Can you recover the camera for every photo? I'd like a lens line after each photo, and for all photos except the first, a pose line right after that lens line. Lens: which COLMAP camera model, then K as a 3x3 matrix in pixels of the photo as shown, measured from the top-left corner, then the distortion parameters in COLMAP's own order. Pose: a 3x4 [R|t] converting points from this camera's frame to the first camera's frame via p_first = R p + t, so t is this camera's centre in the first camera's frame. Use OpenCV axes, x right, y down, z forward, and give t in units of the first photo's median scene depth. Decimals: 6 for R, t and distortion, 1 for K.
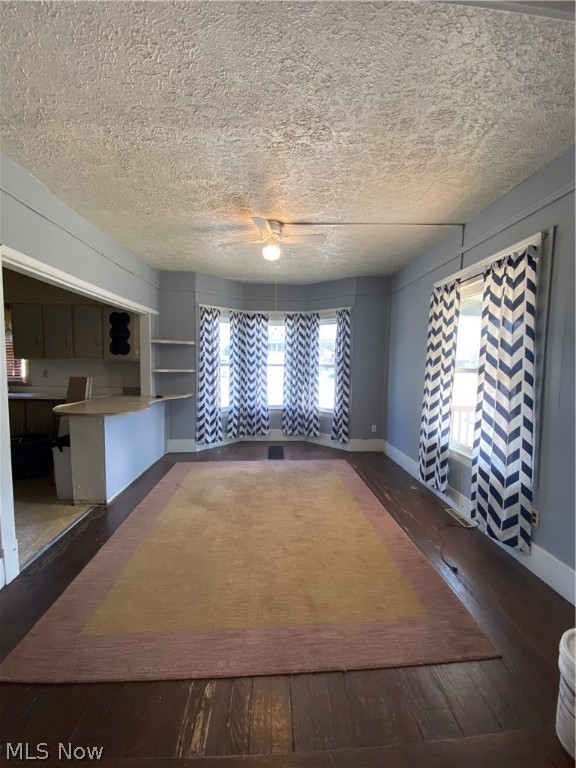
lens RADIAL K [[312.2, 0, 296.8], [0, 312.2, 386.0], [0, 0, 1]] dist [-0.009068, -0.013017]
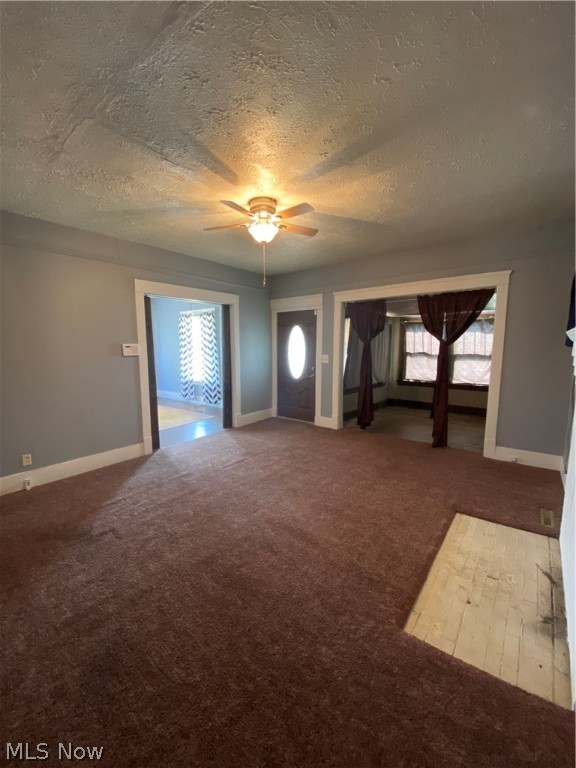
lens RADIAL K [[312.2, 0, 284.3], [0, 312.2, 386.4], [0, 0, 1]] dist [-0.009068, -0.013017]
pose [[0.689982, -0.118338, 0.714088, -0.853130], [0.068740, 0.992799, 0.098107, 0.050758], [-0.720555, -0.018606, 0.693148, -1.349647]]
